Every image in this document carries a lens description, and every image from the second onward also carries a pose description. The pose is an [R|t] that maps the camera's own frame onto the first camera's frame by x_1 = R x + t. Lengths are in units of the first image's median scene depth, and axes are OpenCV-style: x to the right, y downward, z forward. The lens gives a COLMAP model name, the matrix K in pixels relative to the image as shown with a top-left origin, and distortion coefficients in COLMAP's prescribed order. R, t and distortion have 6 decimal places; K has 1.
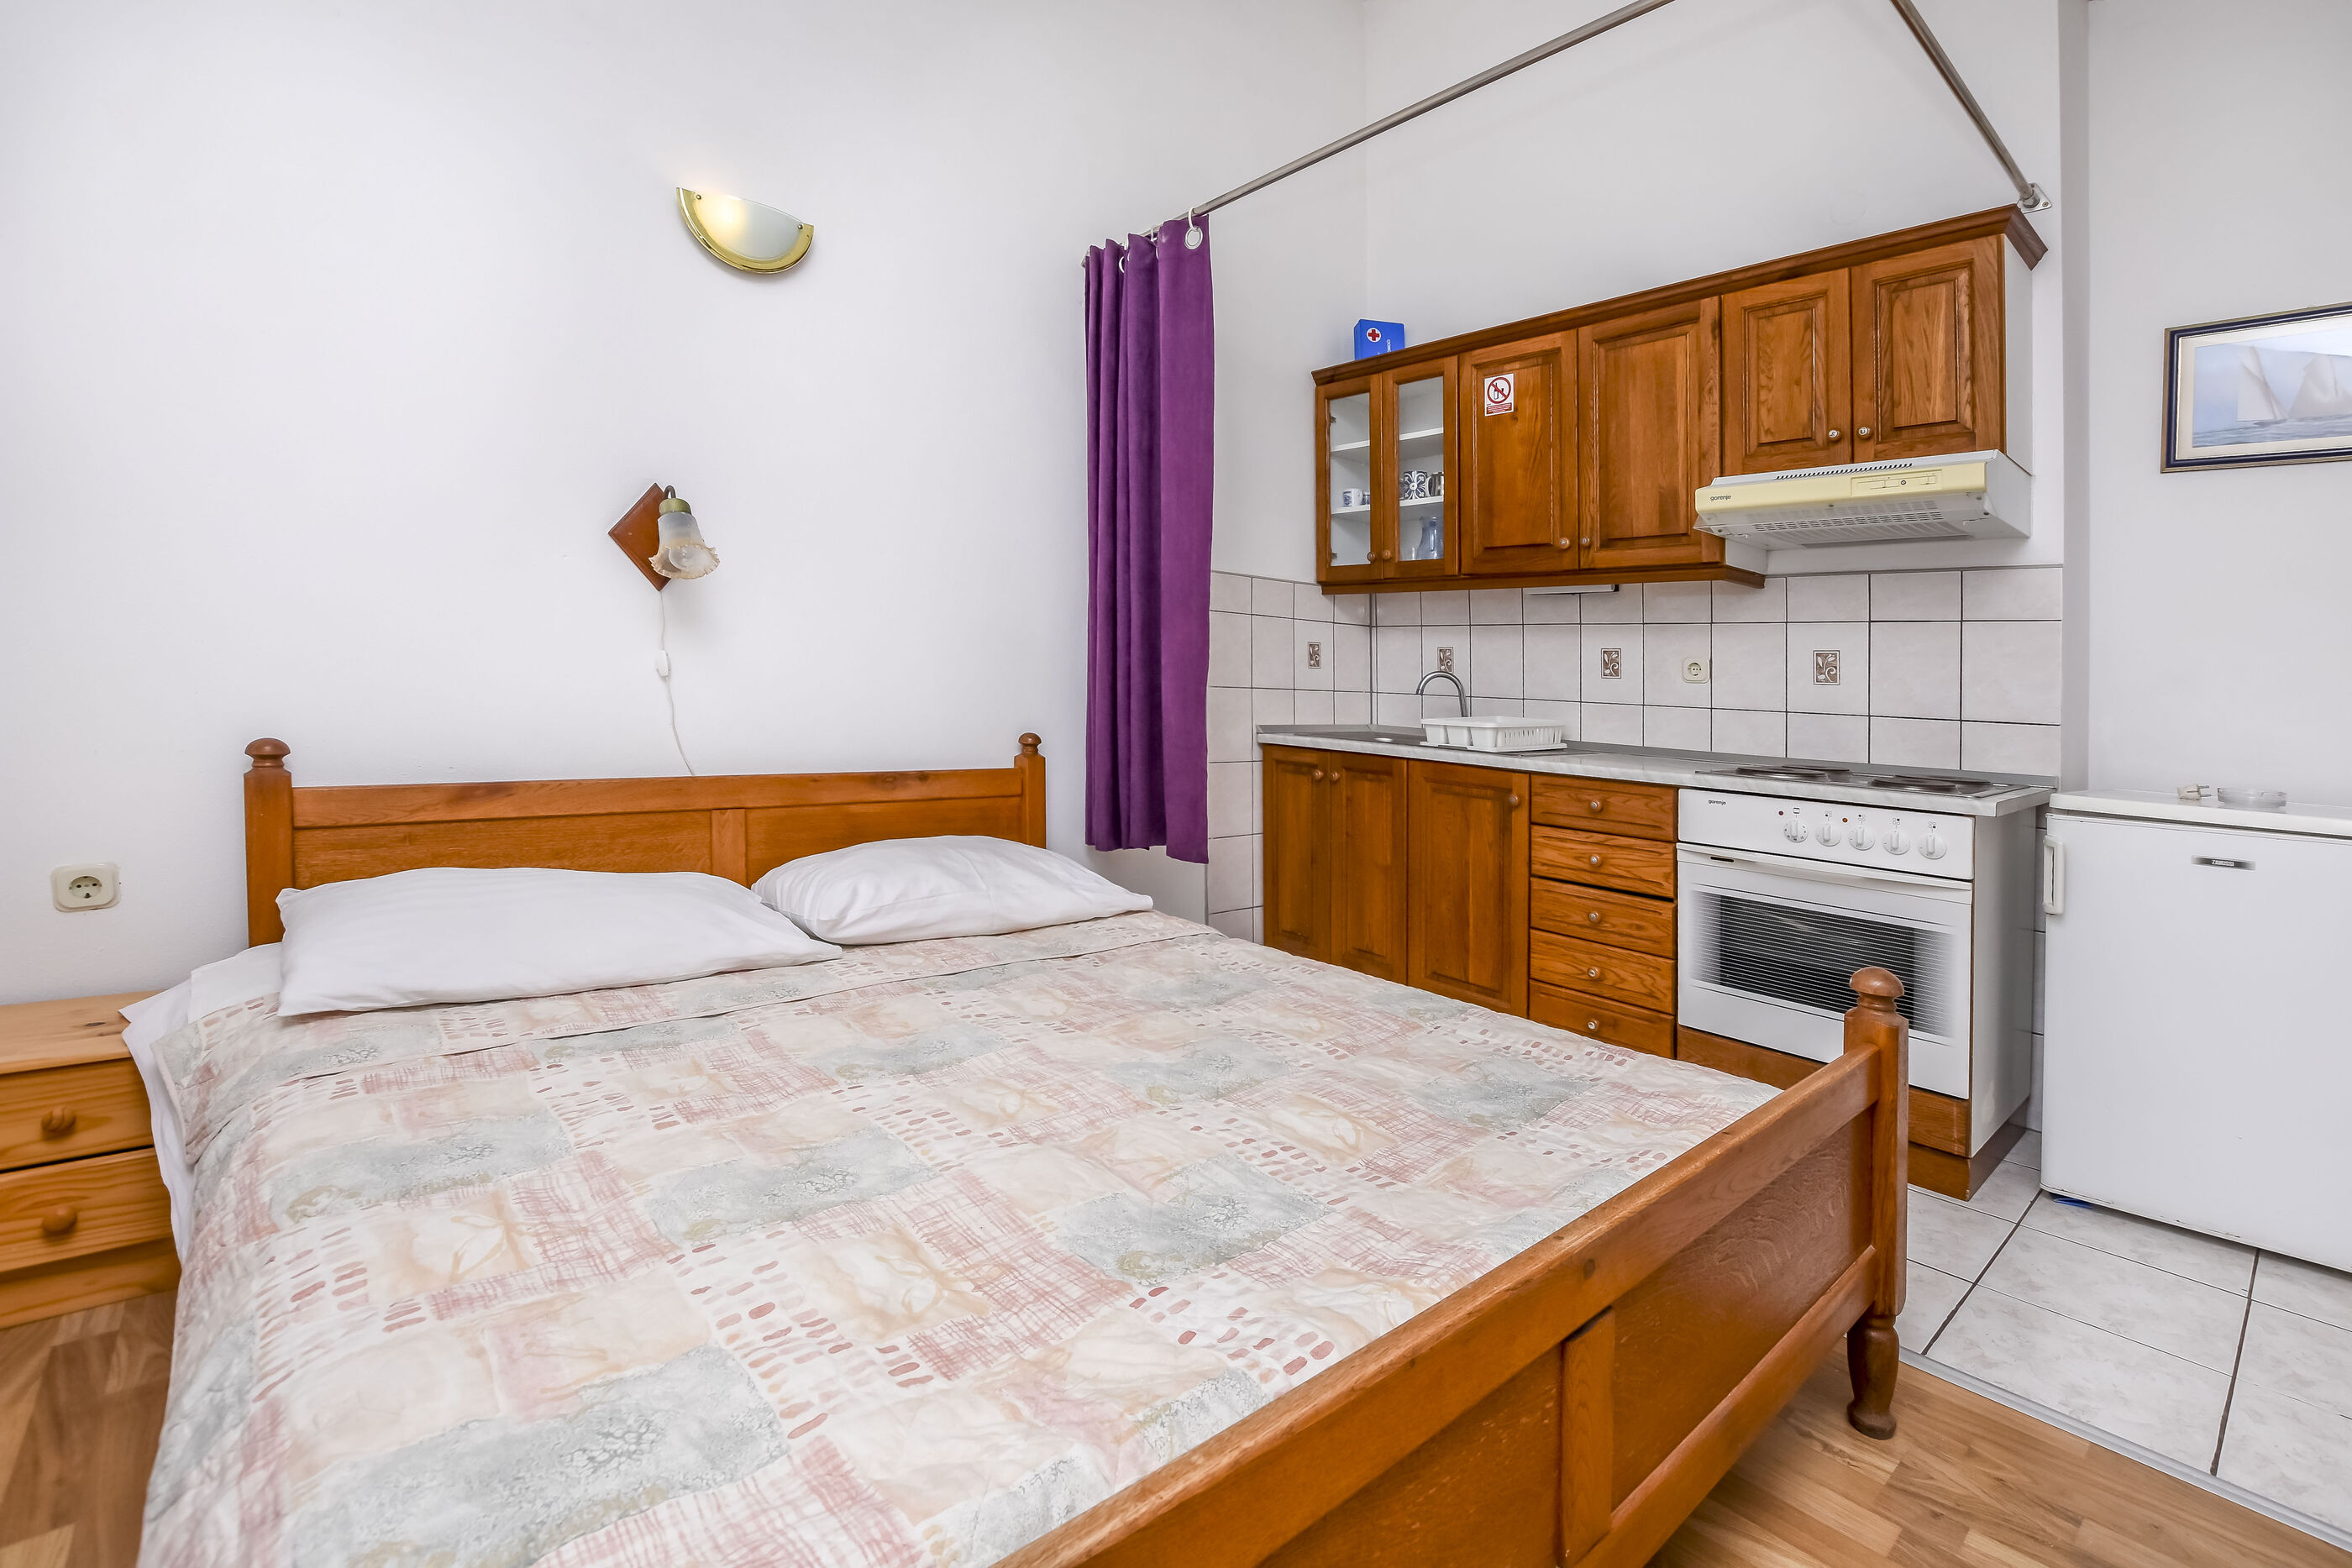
lens RADIAL K [[1074.9, 0, 1175.2], [0, 1074.9, 695.9], [0, 0, 1]] dist [-0.023525, 0.000380]
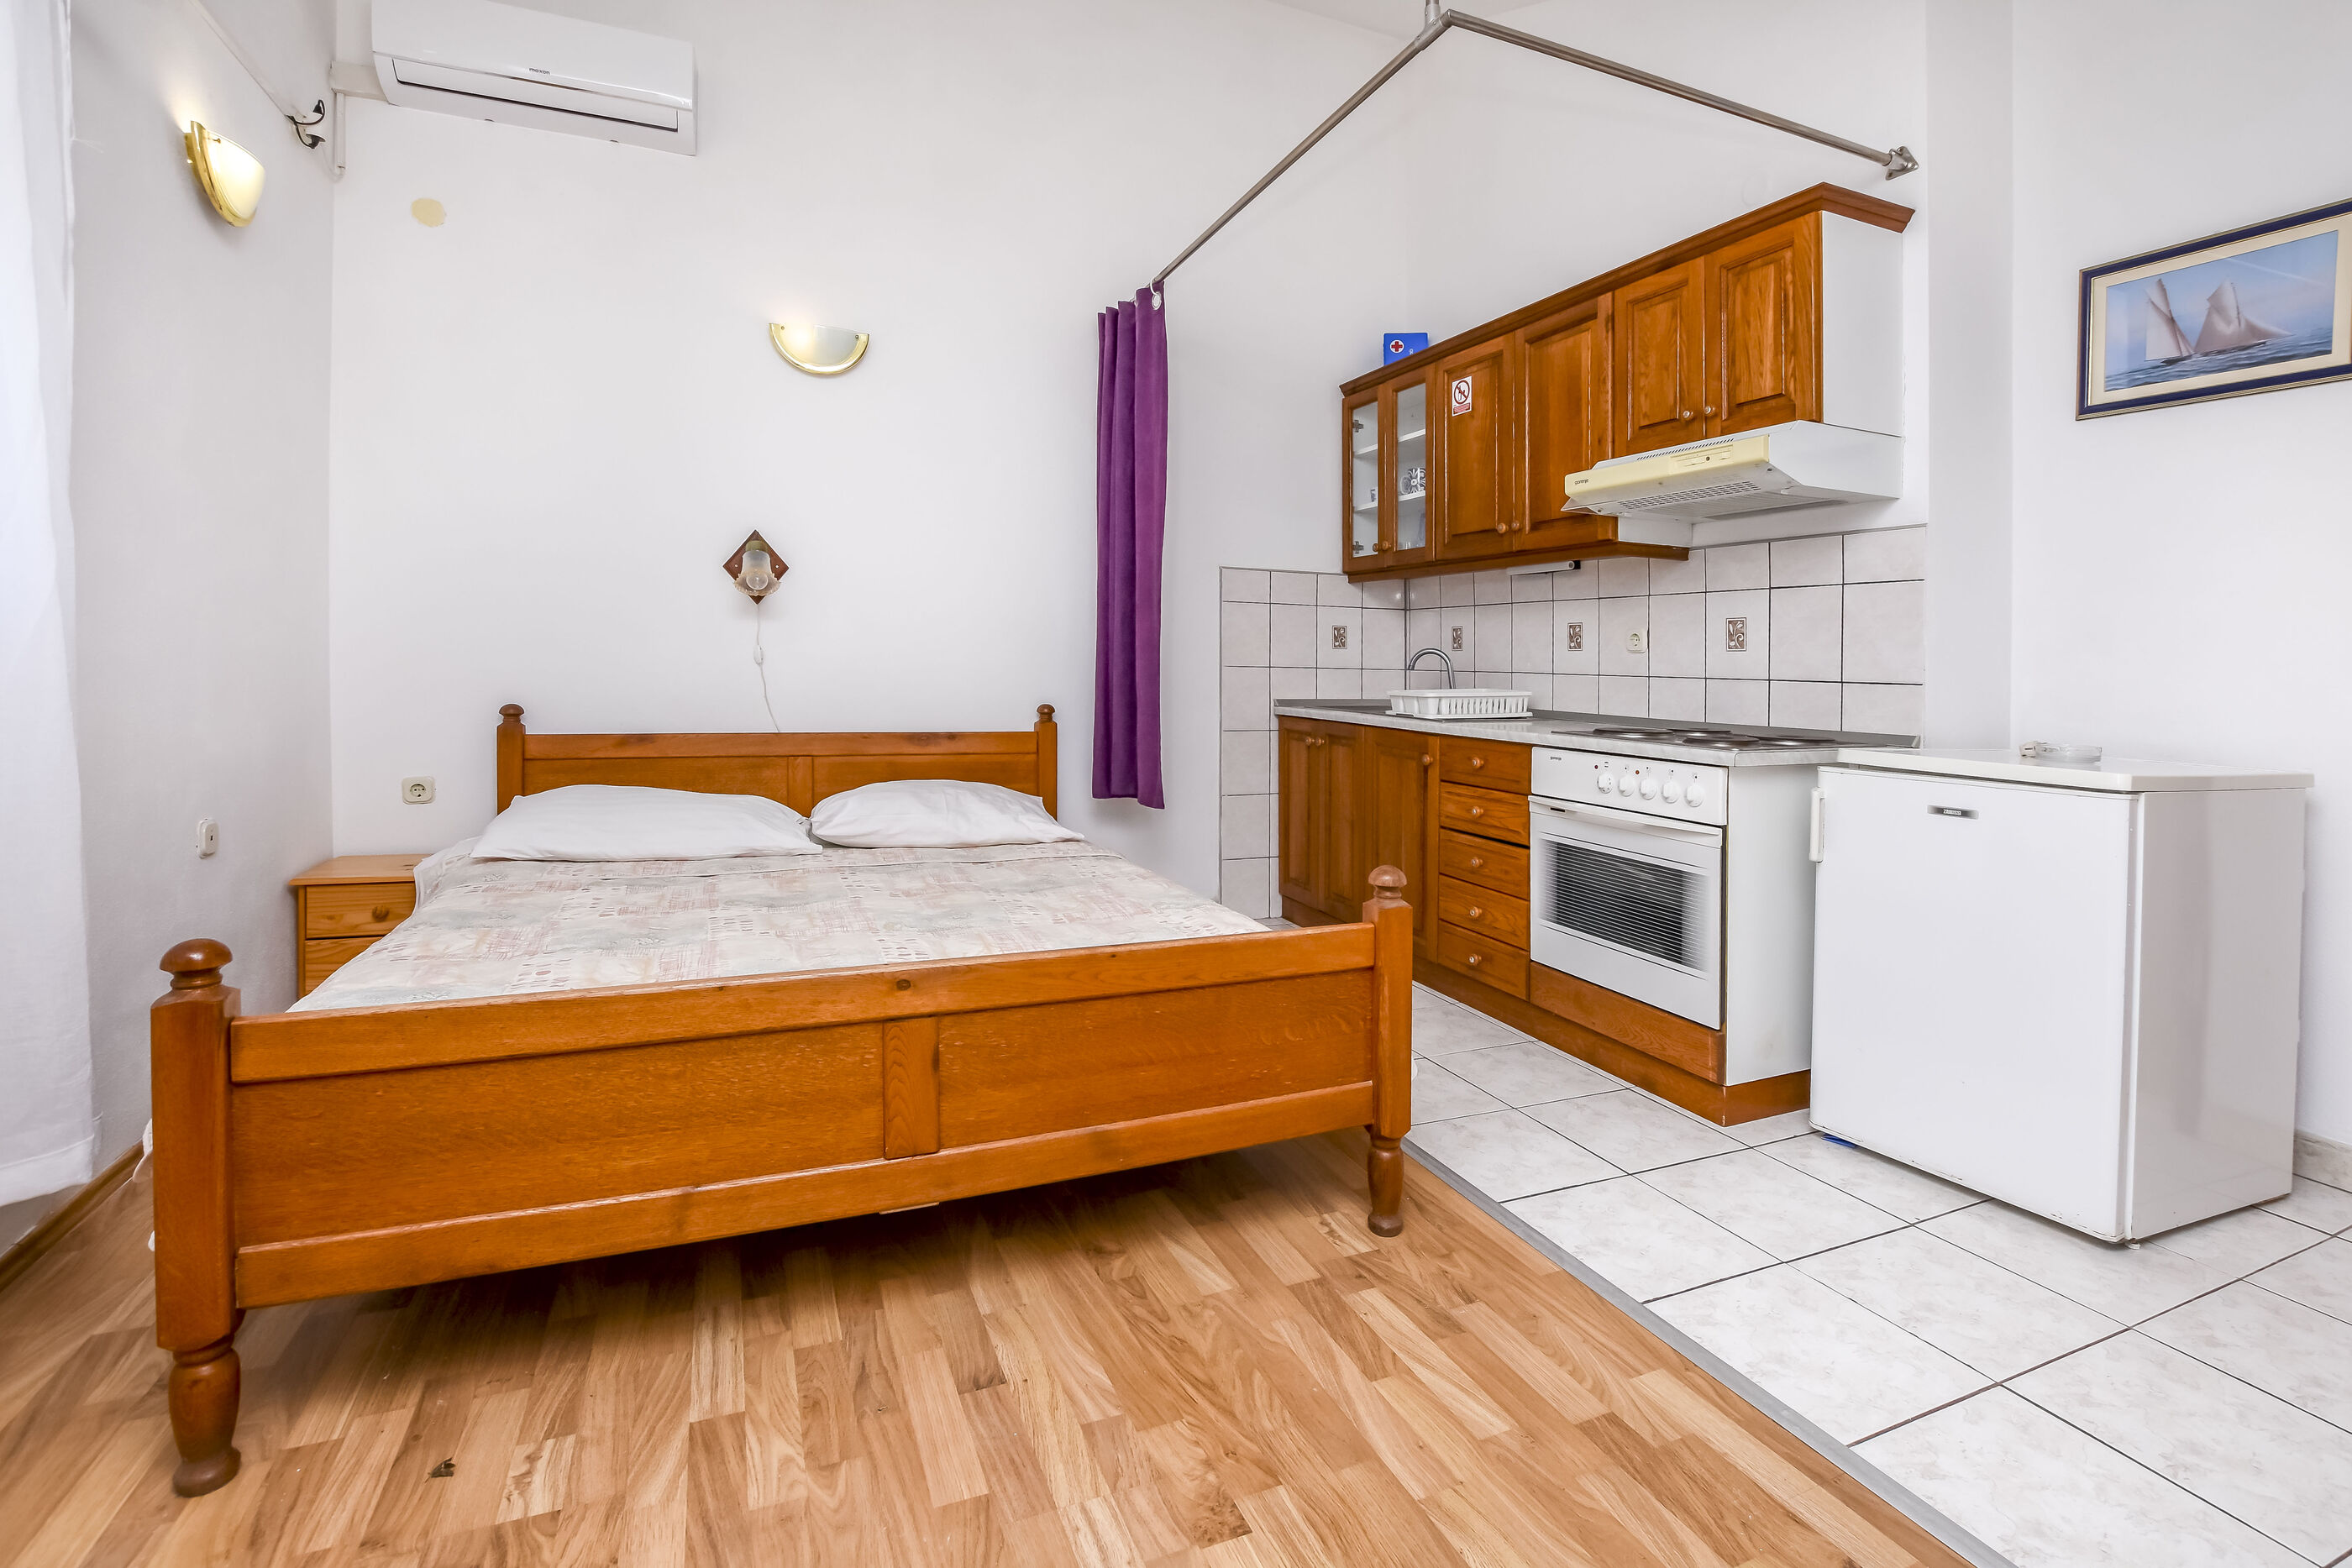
lens RADIAL K [[1077.3, 0, 1169.9], [0, 1077.3, 664.6], [0, 0, 1]] dist [-0.022195, 0.000168]
pose [[0.946703, -0.019440, -0.321521, 0.429220], [0.011767, 0.999598, -0.025788, 0.023375], [0.321893, 0.020630, 0.946551, -0.160304]]
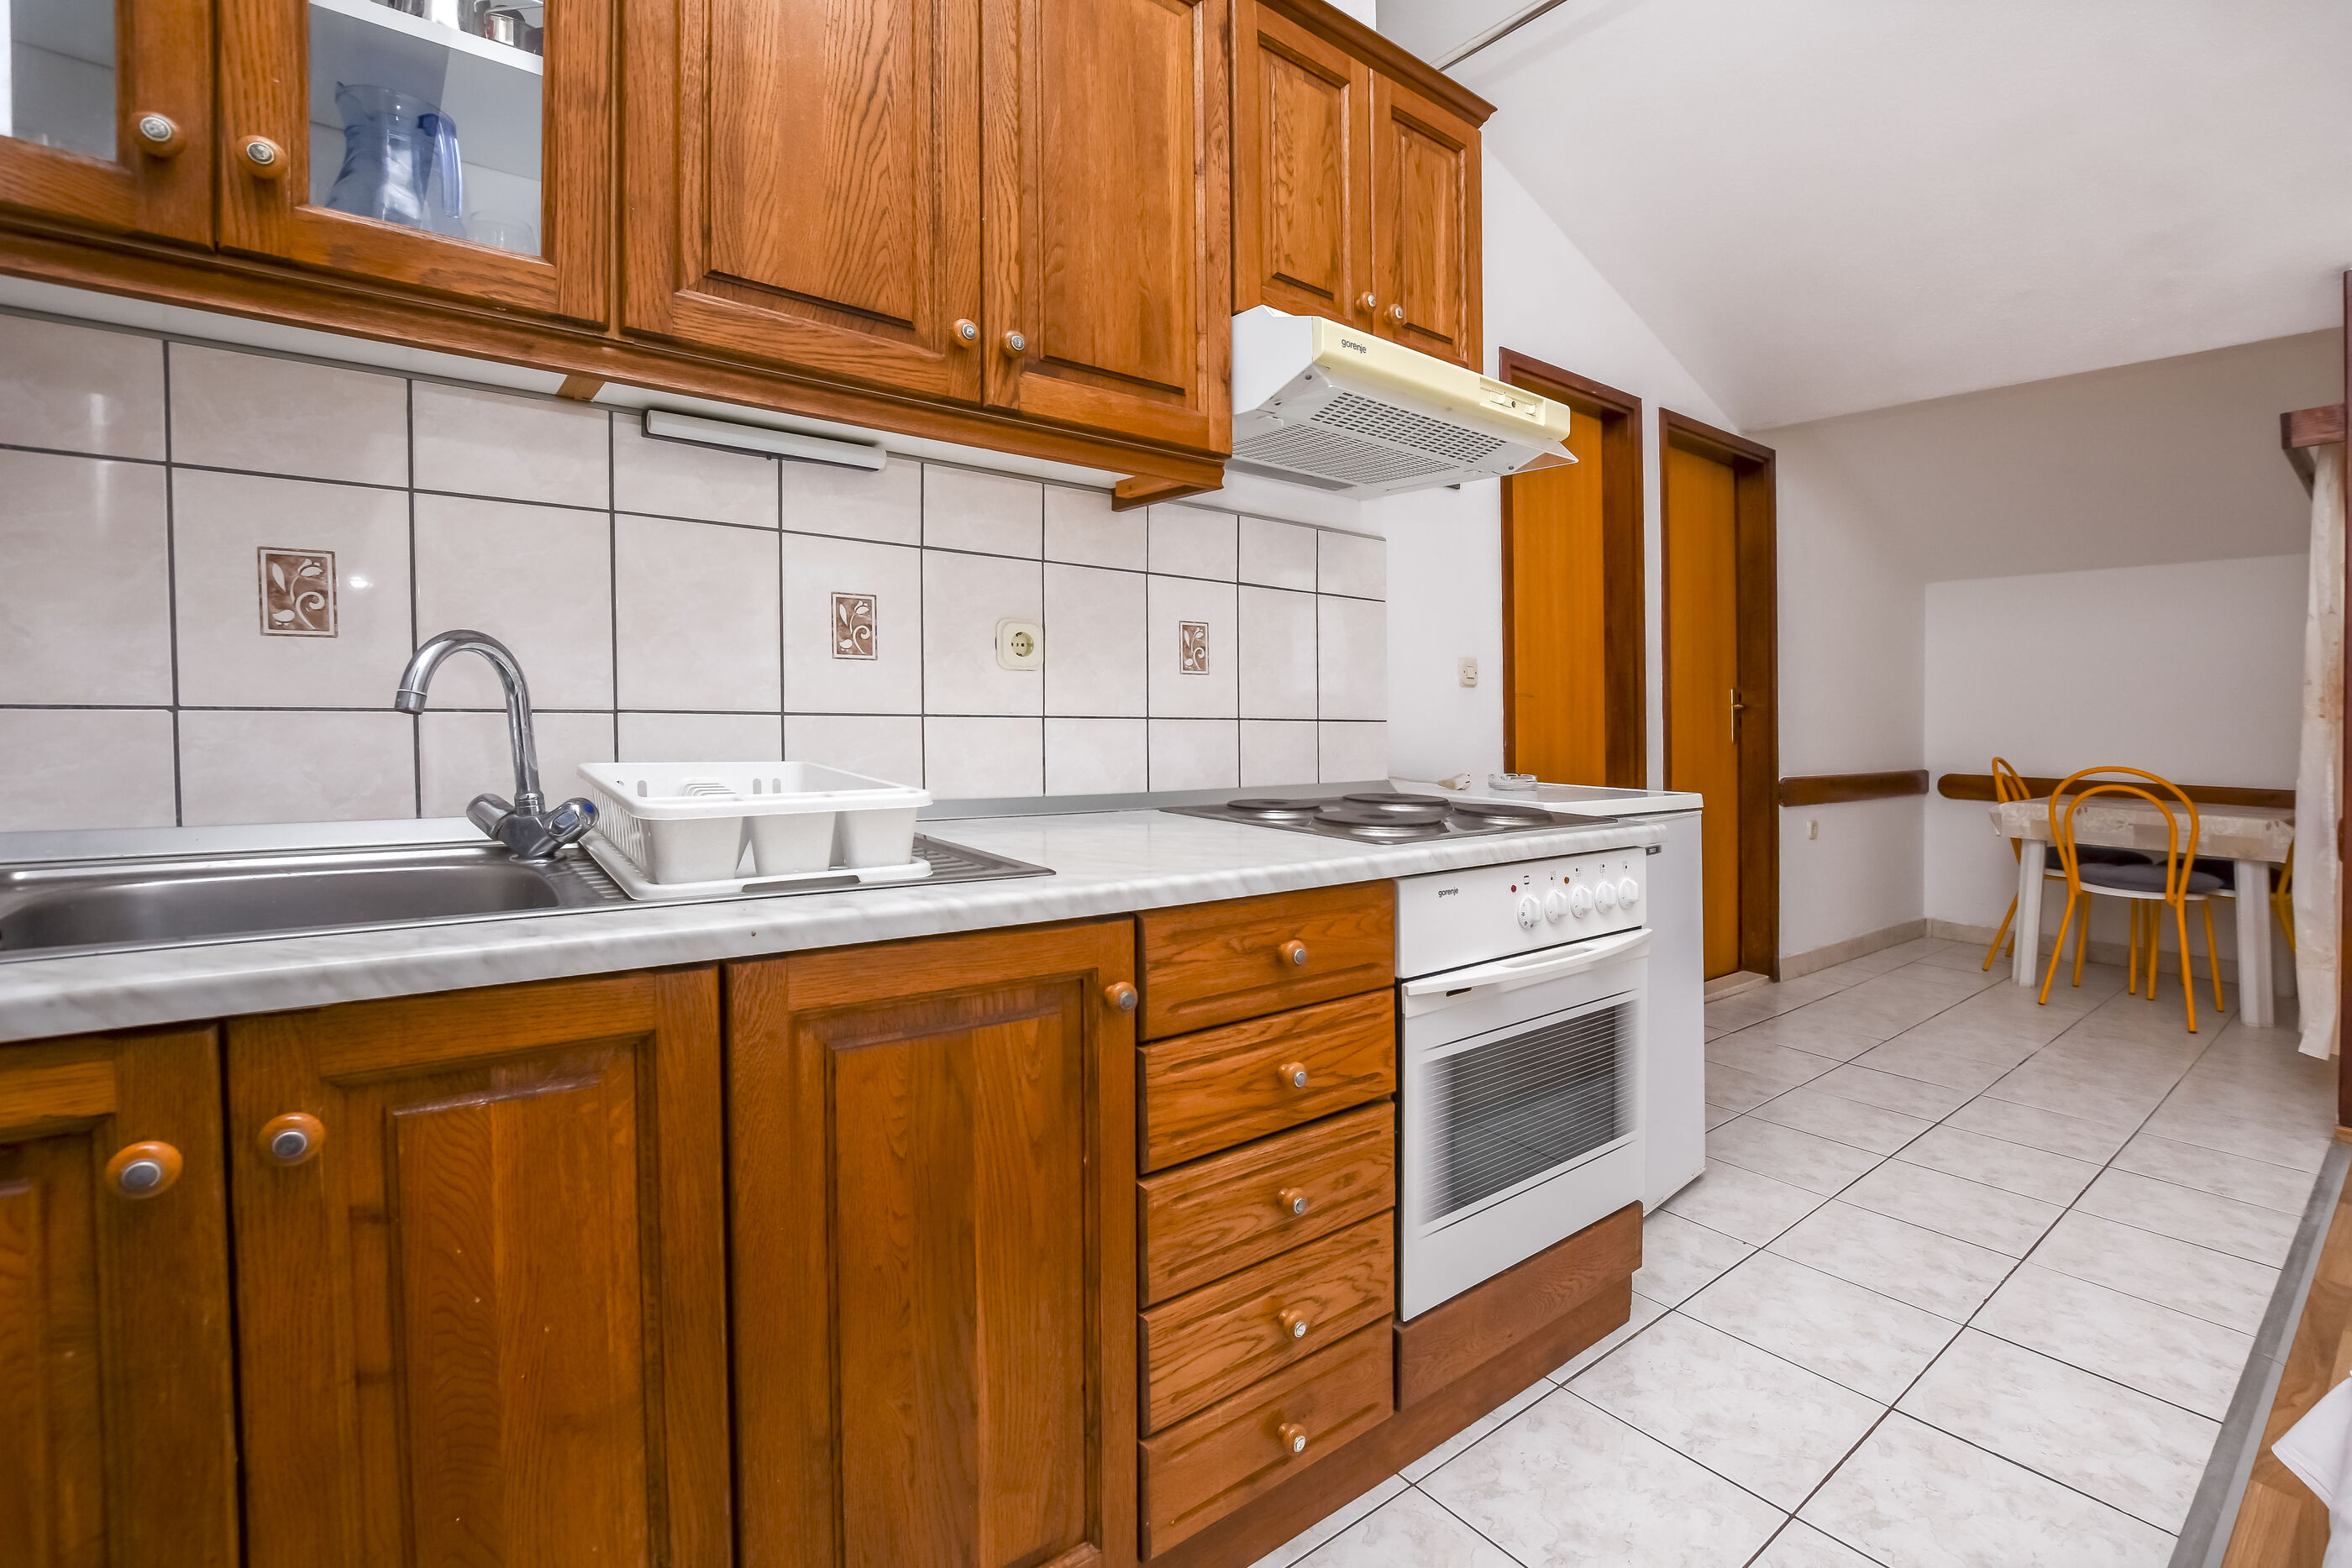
lens RADIAL K [[1029.5, 0, 1214.5], [0, 1029.5, 679.2], [0, 0, 1]] dist [-0.039752, 0.000415]
pose [[0.052333, -0.010285, 0.998577, -0.027058], [-0.007524, 0.999915, 0.010693, -0.013949], [-0.998601, -0.008073, 0.052251, 0.958381]]
